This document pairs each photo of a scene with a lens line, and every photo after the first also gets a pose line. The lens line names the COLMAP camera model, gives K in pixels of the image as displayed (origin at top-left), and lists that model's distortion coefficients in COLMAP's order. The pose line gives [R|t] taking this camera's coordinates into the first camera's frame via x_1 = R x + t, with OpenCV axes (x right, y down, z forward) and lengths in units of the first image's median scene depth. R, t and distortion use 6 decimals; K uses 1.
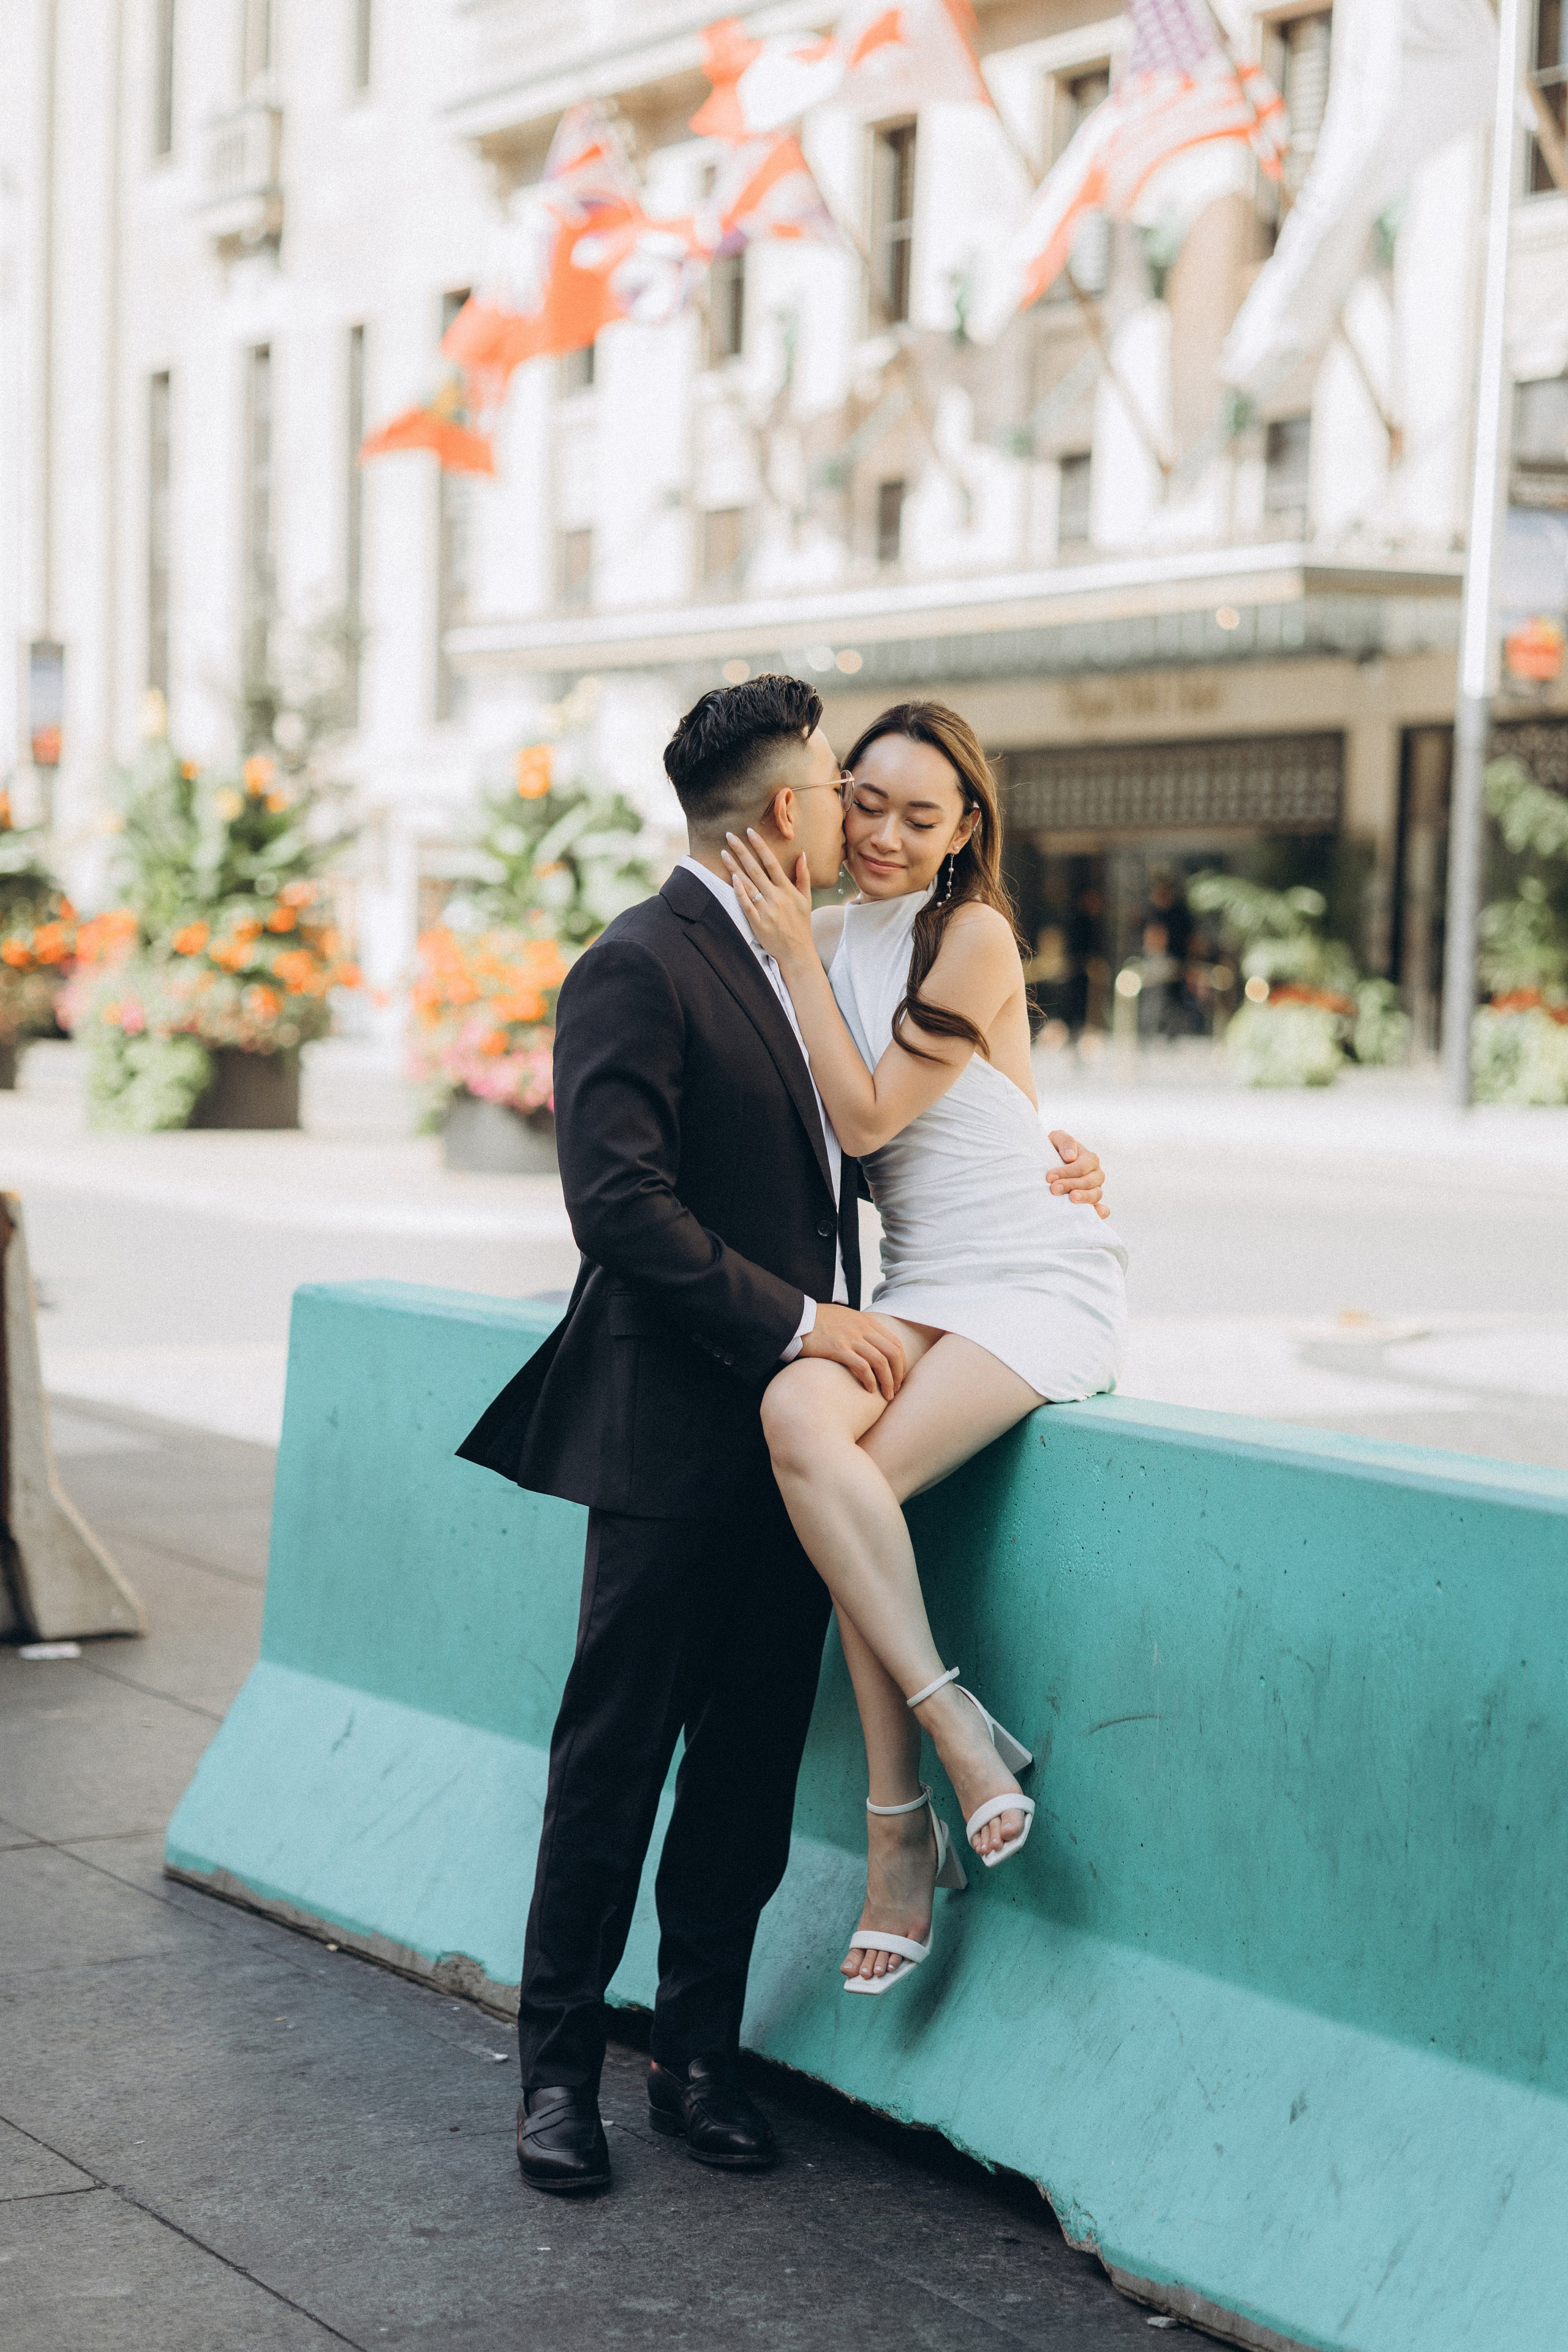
lens RADIAL K [[7346.3, 0, 741.4], [0, 7346.3, 1191.5], [0, 0, 1]] dist [2.322677, -26.207284]
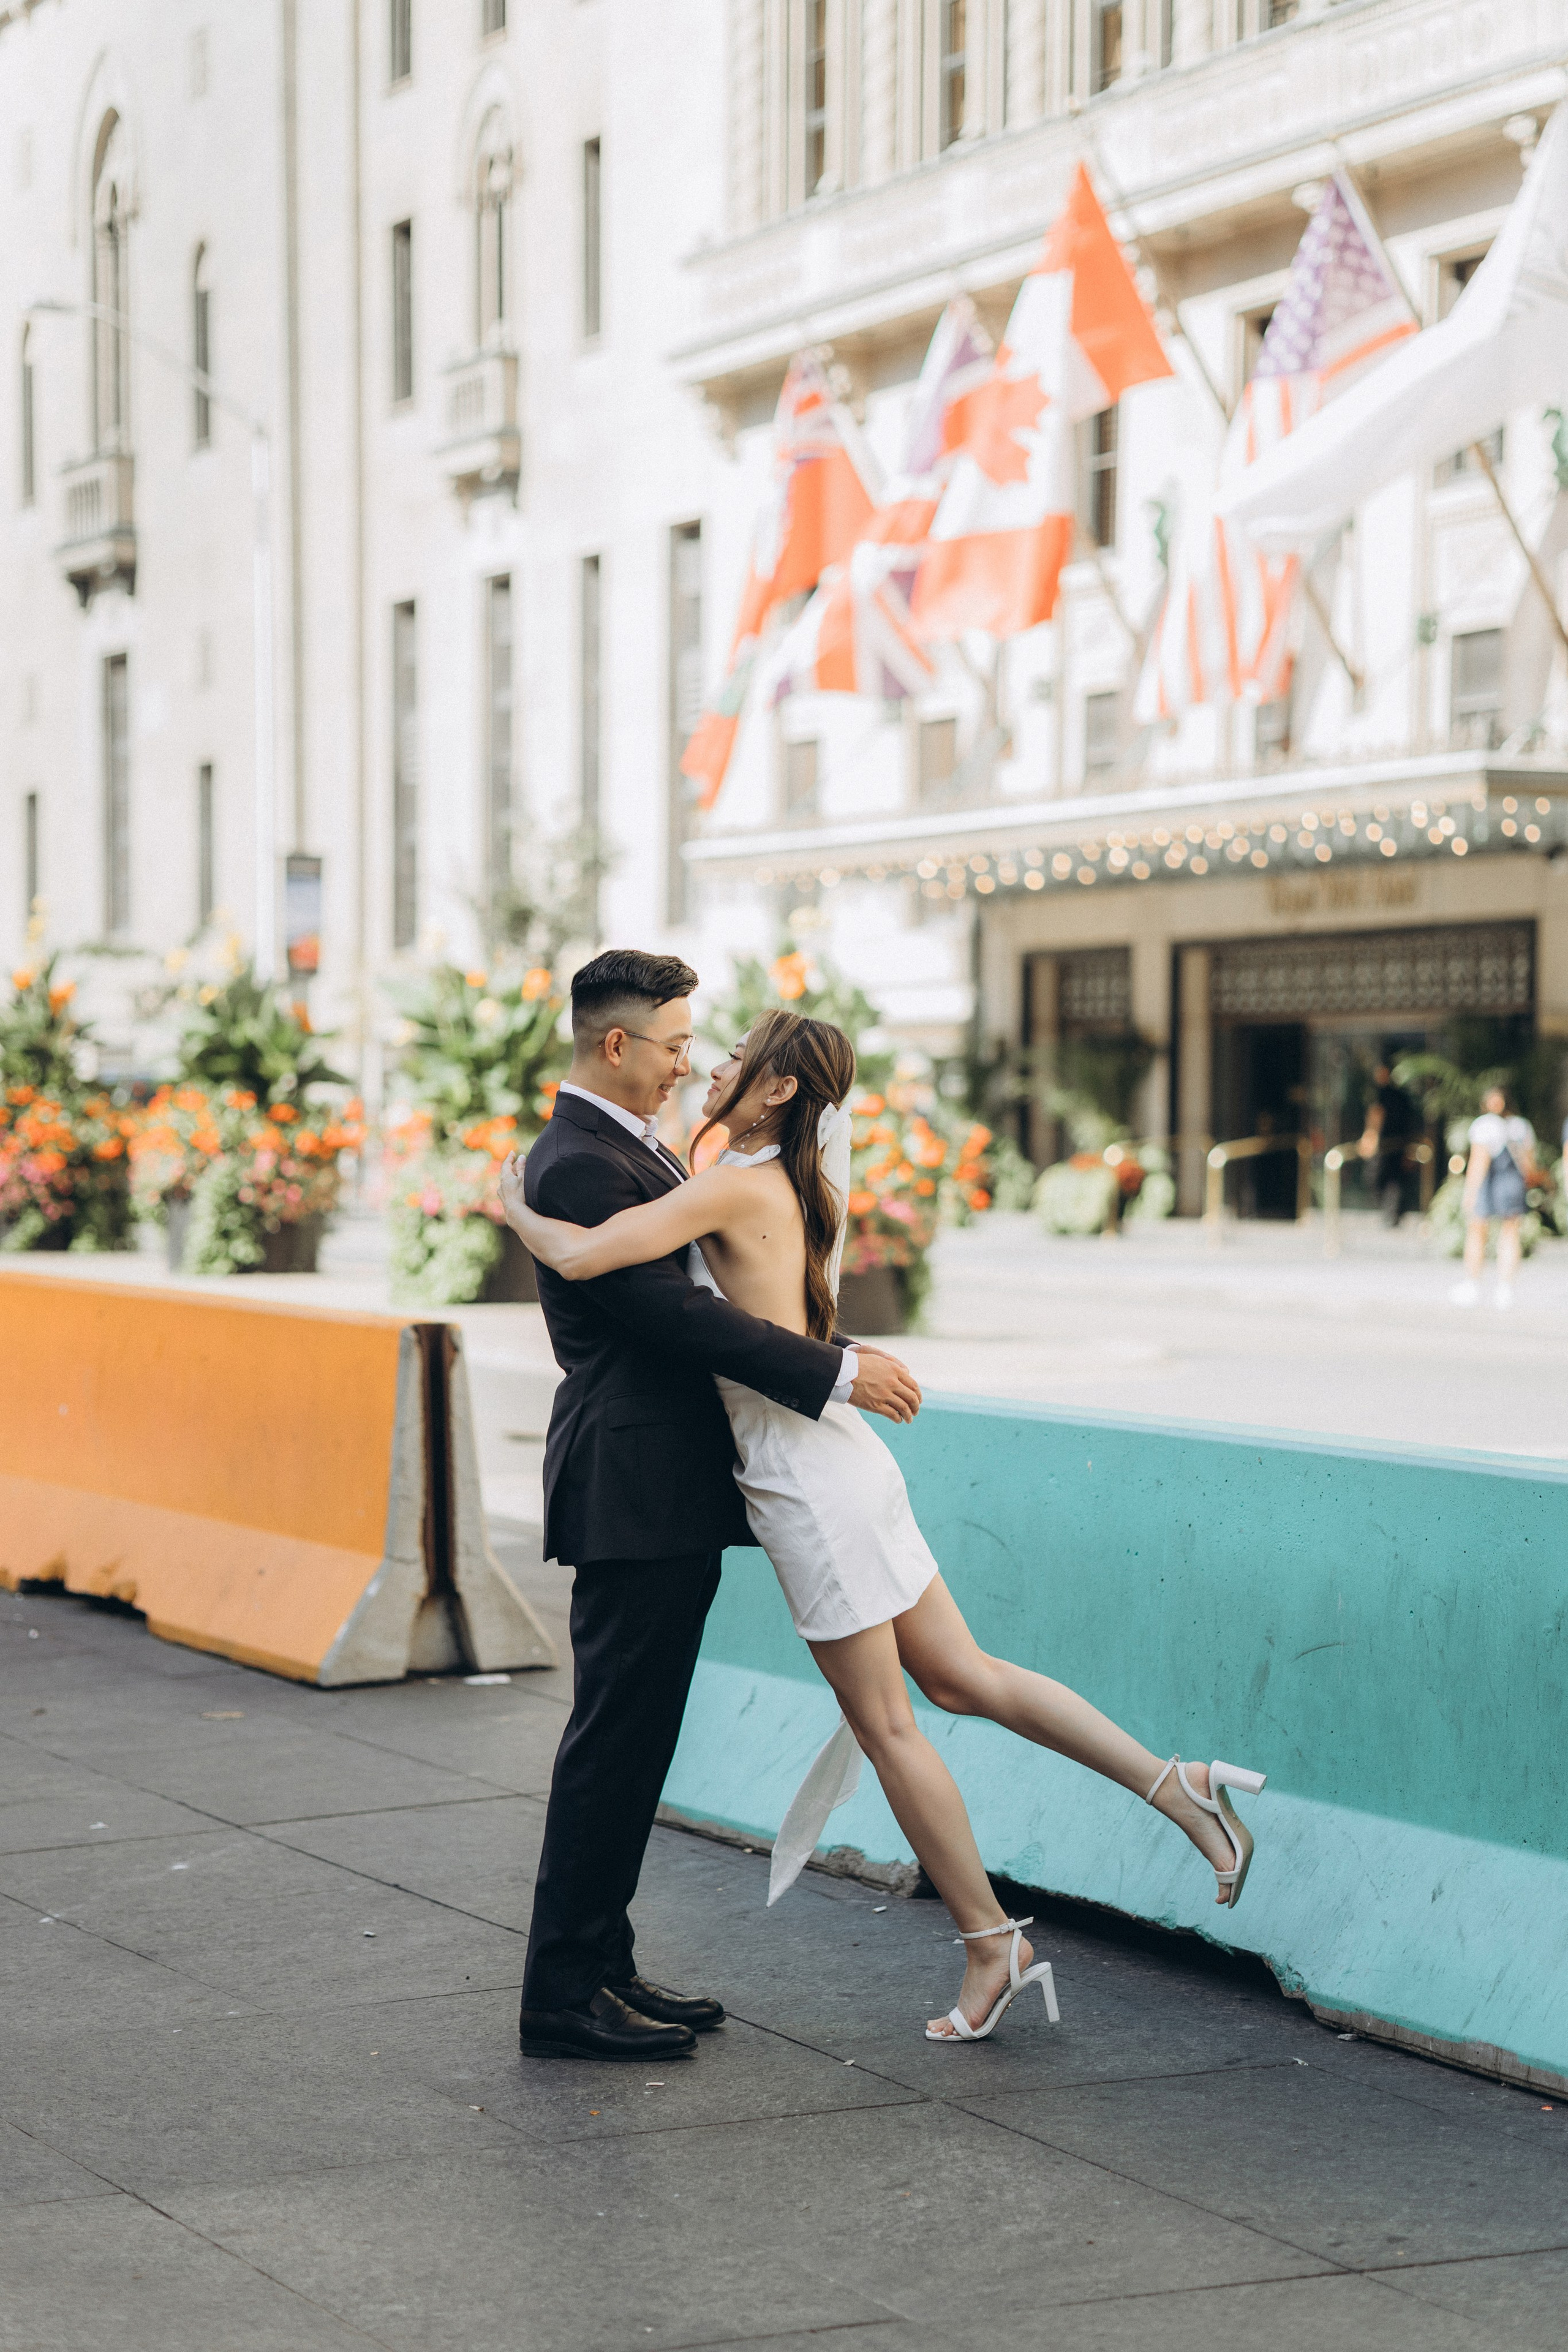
lens RADIAL K [[7346.3, 0, 741.4], [0, 7346.3, 1191.5], [0, 0, 1]] dist [2.322677, -26.207284]
pose [[0.999534, -0.013003, -0.027606, -0.004465], [0.012302, 0.999601, -0.025419, 0.003927], [0.027926, 0.025067, 0.999296, -0.106531]]
